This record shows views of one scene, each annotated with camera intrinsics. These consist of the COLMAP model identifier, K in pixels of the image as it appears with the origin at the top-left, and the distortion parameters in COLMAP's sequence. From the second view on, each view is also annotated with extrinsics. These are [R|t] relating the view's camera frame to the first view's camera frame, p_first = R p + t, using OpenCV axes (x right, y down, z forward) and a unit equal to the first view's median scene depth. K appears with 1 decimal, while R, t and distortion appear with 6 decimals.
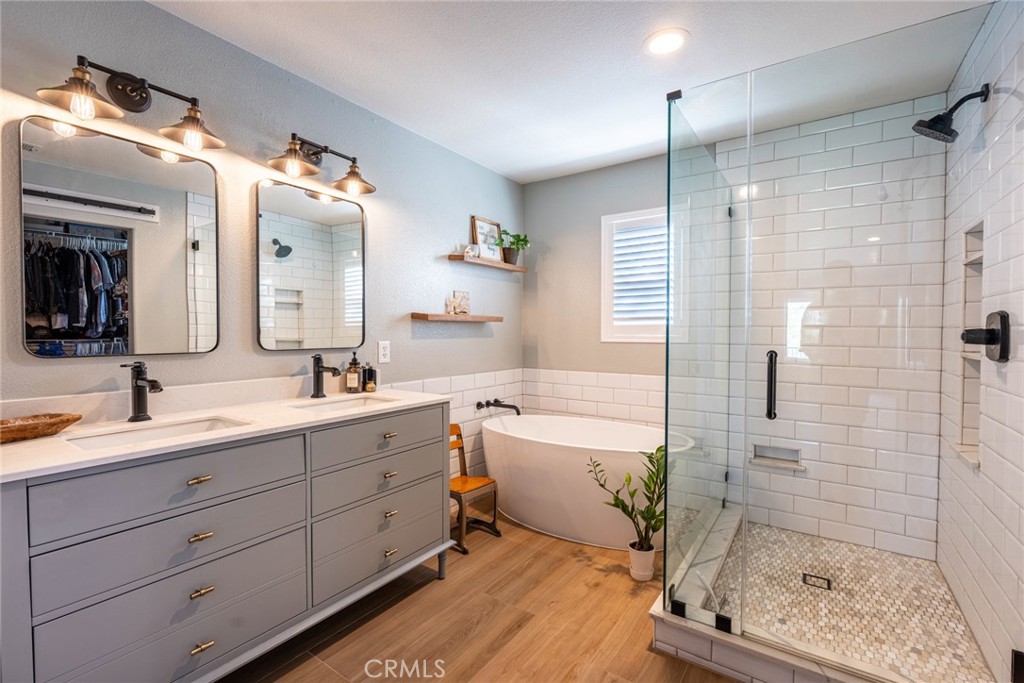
lens RADIAL K [[449.3, 0, 510.3], [0, 449.3, 340.8], [0, 0, 1]] dist [-0.012445, -0.000337]
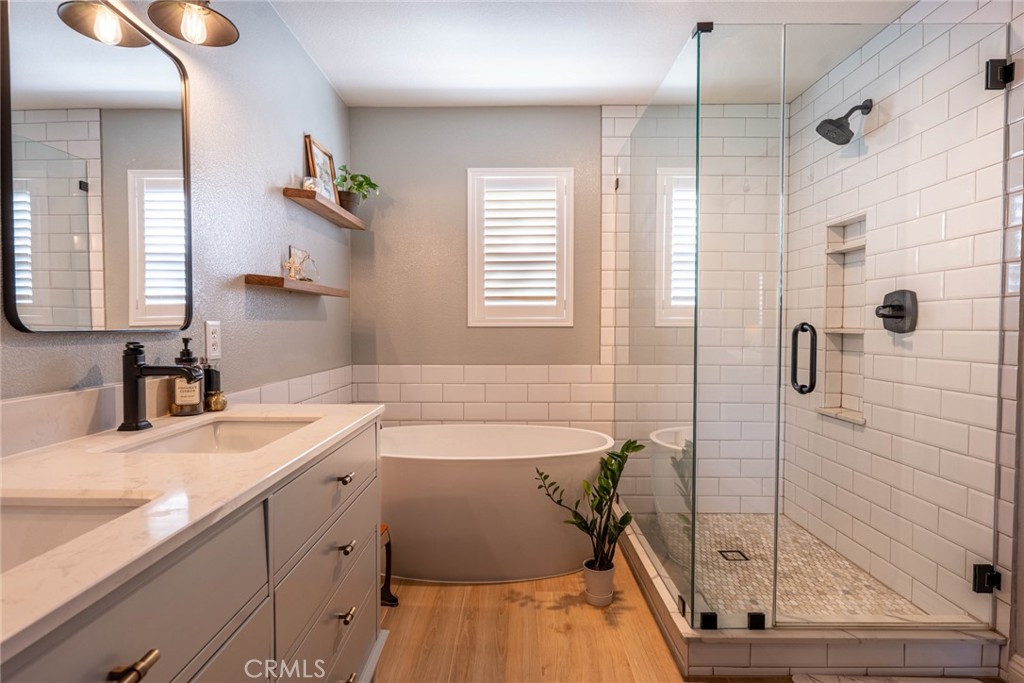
lens RADIAL K [[524.1, 0, 509.7], [0, 524.1, 341.3], [0, 0, 1]] dist [-0.016599, -0.000322]
pose [[0.831677, -0.018387, 0.554956, -0.370667], [0.013614, 0.999826, 0.012724, 0.026007], [-0.555093, -0.003027, 0.831783, 0.276100]]
